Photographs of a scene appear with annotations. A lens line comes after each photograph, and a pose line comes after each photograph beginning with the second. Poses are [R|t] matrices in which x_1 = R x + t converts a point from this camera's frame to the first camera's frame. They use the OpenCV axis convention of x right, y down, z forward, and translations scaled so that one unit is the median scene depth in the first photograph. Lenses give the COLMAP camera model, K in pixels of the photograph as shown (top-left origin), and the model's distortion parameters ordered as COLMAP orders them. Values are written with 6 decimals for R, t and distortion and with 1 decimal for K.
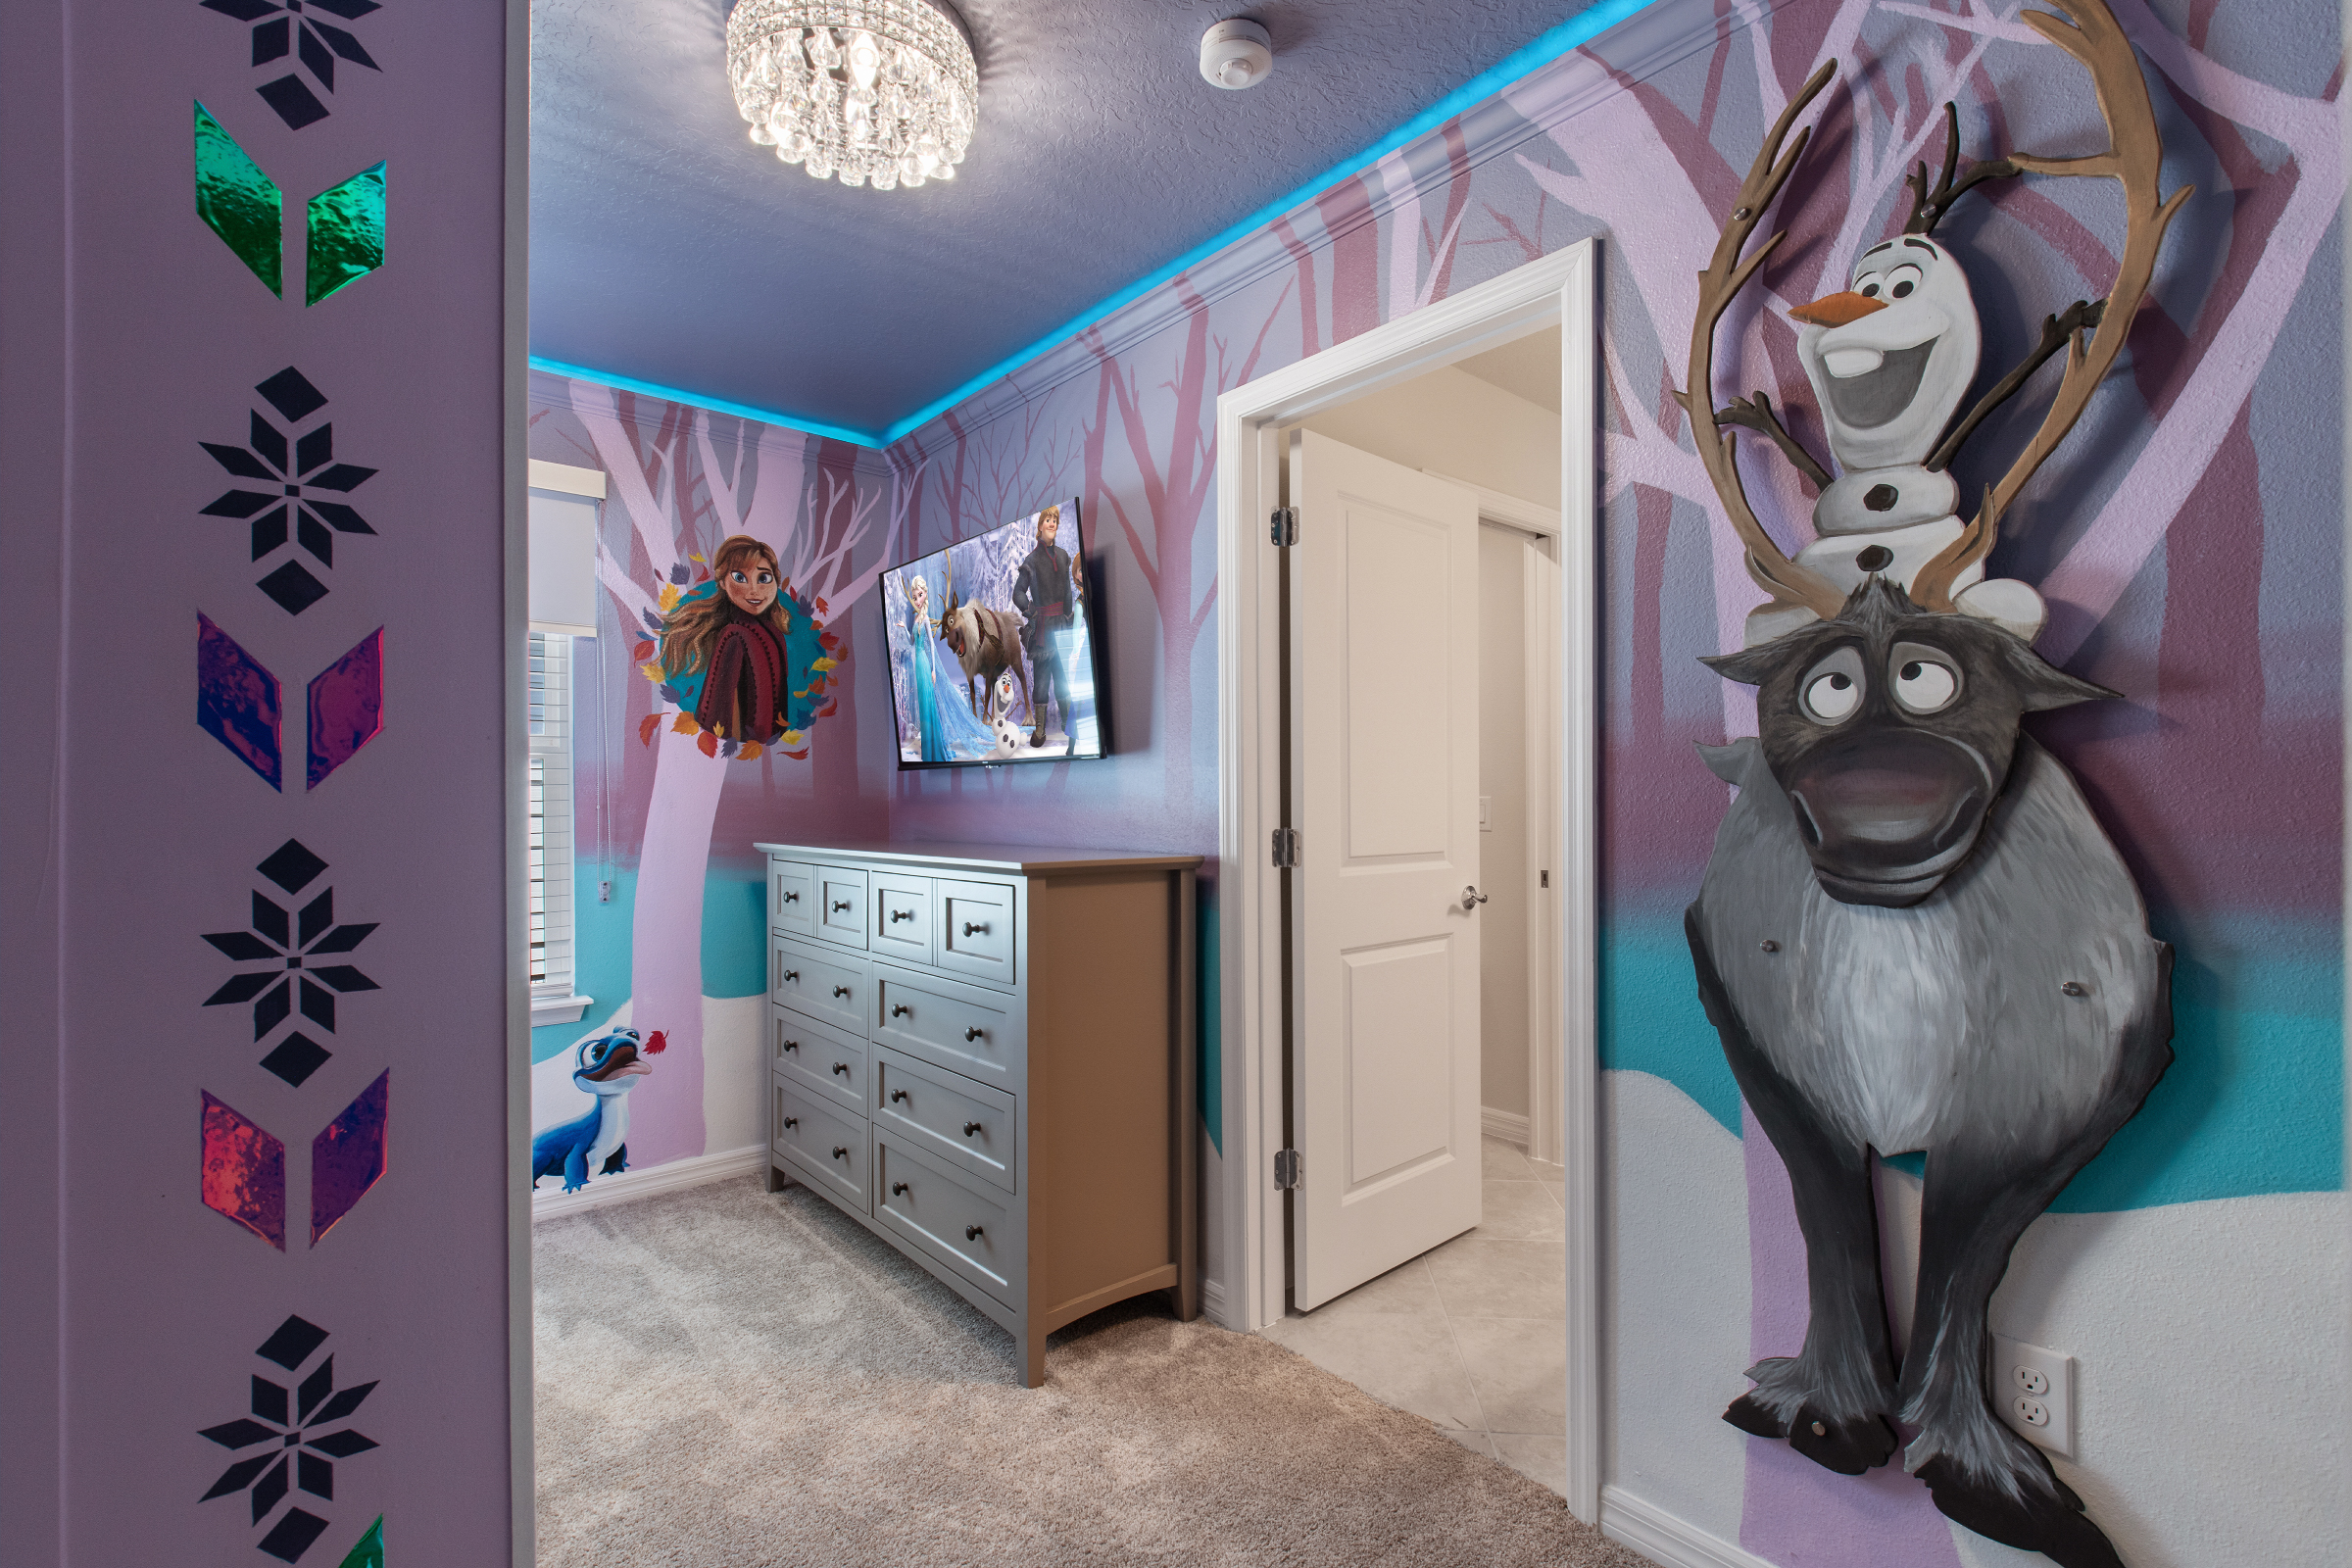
lens RADIAL K [[1056.1, 0, 1171.6], [0, 1056.1, 804.0], [0, 0, 1]] dist [-0.010014, -0.000310]
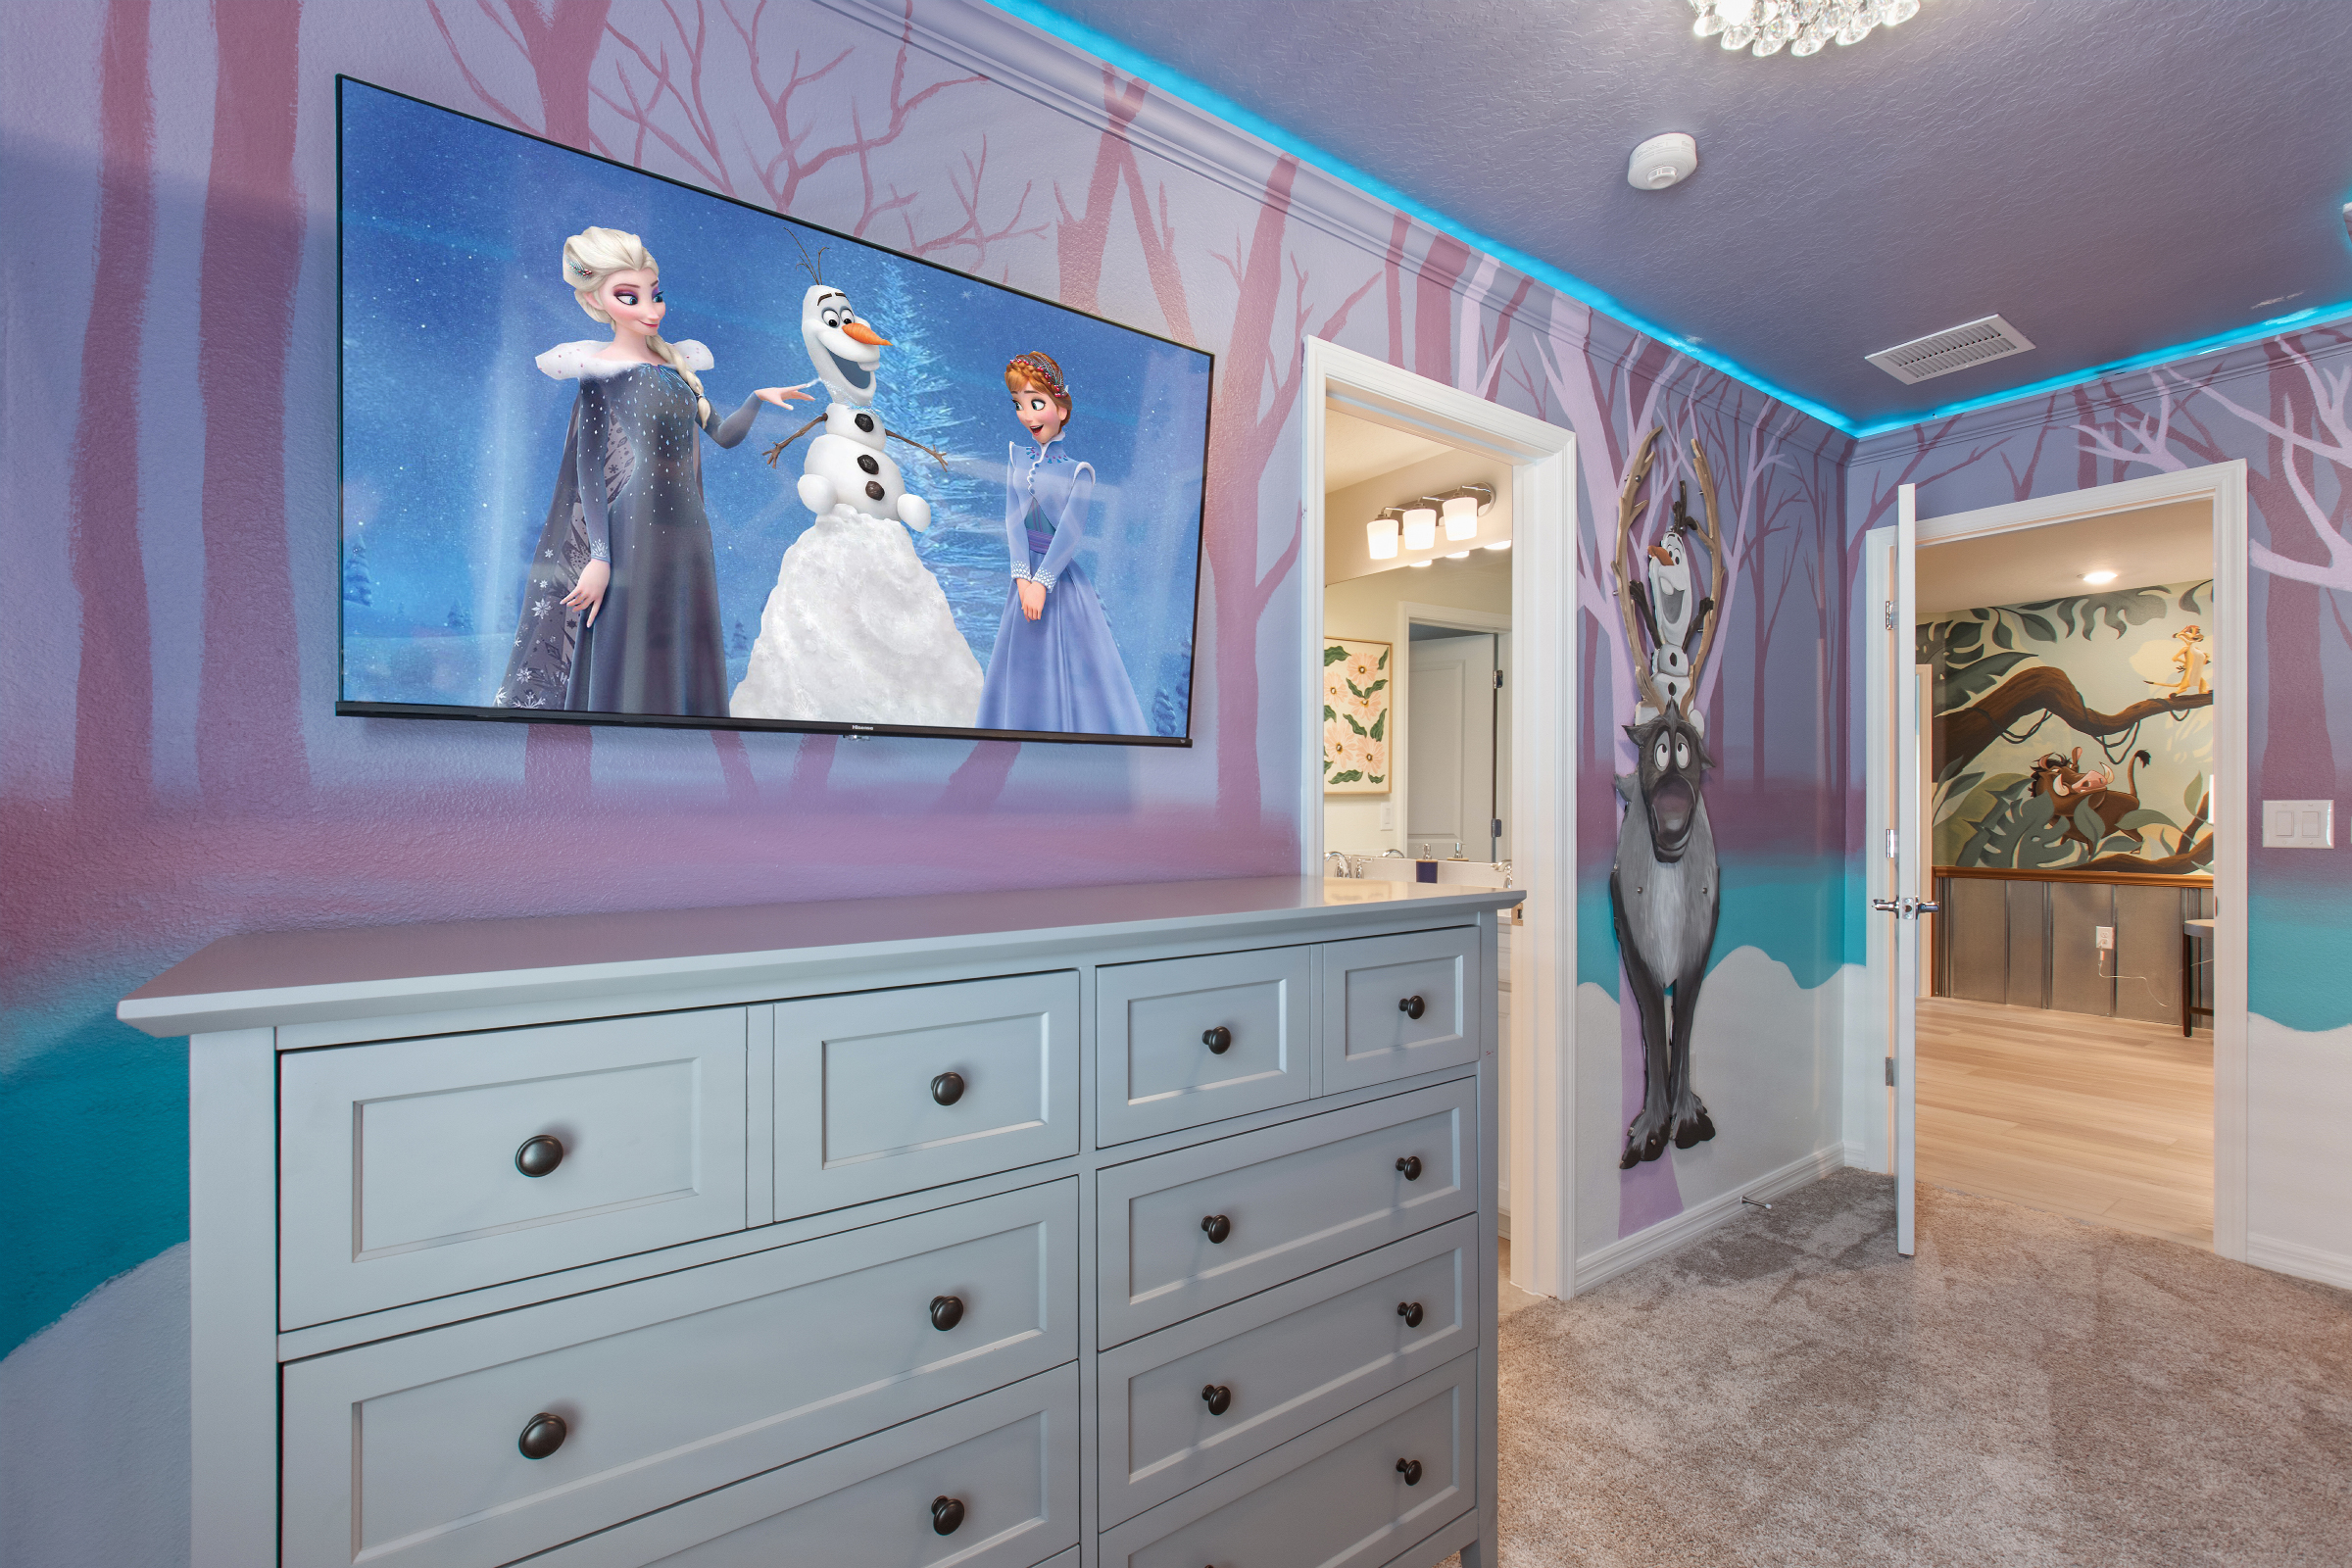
lens RADIAL K [[1056.1, 0, 1171.6], [0, 1056.1, 804.0], [0, 0, 1]] dist [-0.010014, -0.000310]
pose [[0.068990, 0.004790, 0.997606, -1.066293], [0.000928, 0.999988, -0.004865, -0.004596], [-0.997617, 0.001262, 0.068985, 1.383773]]
